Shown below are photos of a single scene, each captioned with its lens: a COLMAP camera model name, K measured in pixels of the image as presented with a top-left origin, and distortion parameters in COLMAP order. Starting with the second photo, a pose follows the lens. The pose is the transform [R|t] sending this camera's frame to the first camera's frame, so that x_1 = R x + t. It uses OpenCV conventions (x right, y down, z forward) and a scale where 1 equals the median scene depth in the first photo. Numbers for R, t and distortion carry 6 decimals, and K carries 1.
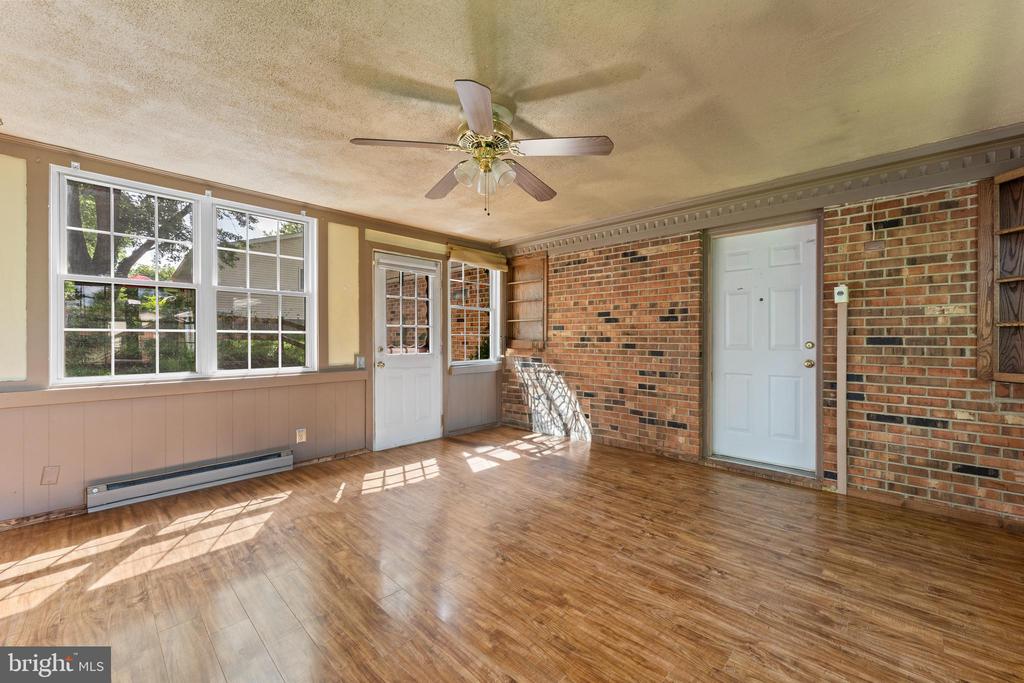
lens RADIAL K [[411.6, 0, 514.4], [0, 411.6, 338.7], [0, 0, 1]] dist [0.001531, 0.000192]
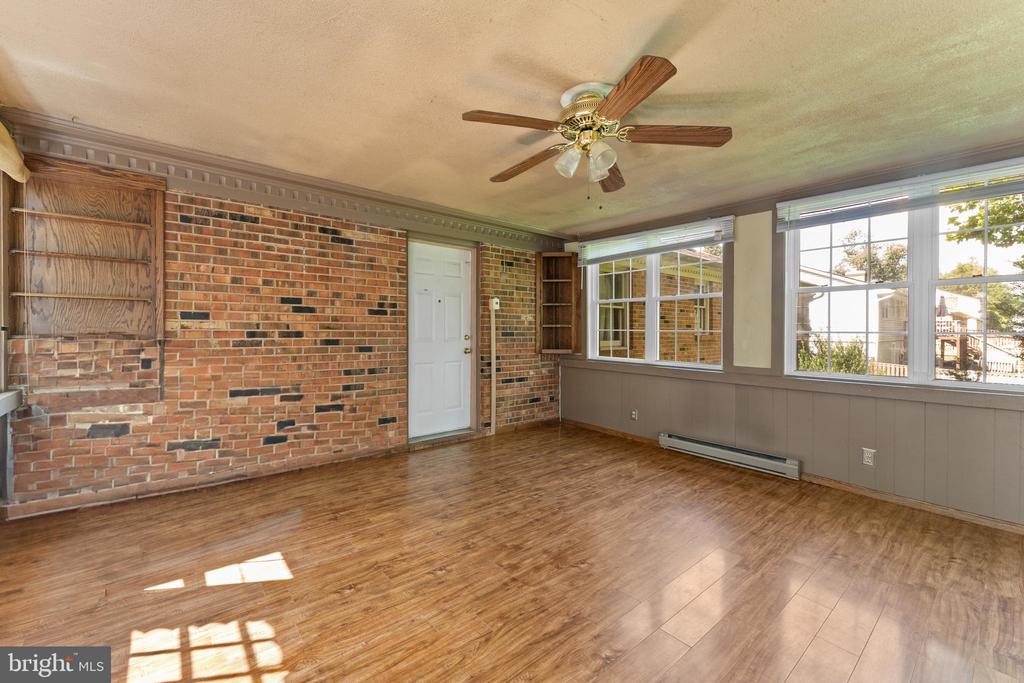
lens RADIAL K [[411.6, 0, 514.4], [0, 411.6, 338.7], [0, 0, 1]] dist [0.001531, 0.000192]
pose [[0.110914, -0.017847, 0.993670, -0.588560], [0.000021, 0.999839, 0.017955, -0.004807], [-0.993830, -0.001971, 0.110897, 0.627025]]
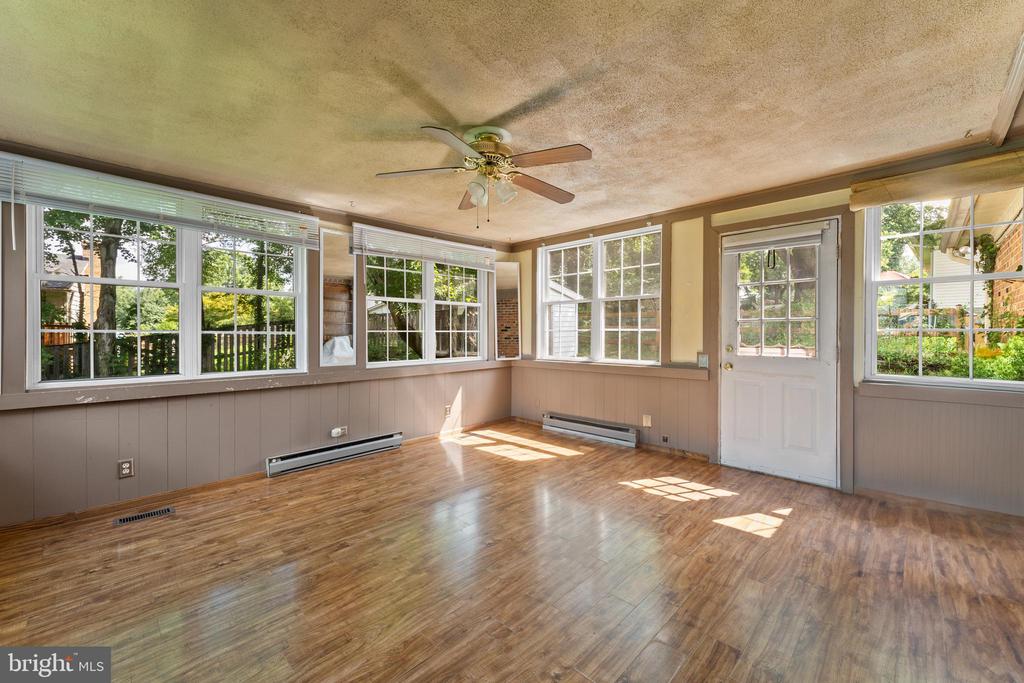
lens RADIAL K [[412.9, 0, 511.3], [0, 412.9, 332.9], [0, 0, 1]] dist [-0.000337, -0.000063]
pose [[-0.017132, -0.005038, -0.999841, 0.617208], [-0.004006, 0.999980, -0.004970, -0.000109], [0.999845, 0.003920, -0.017151, 0.638357]]
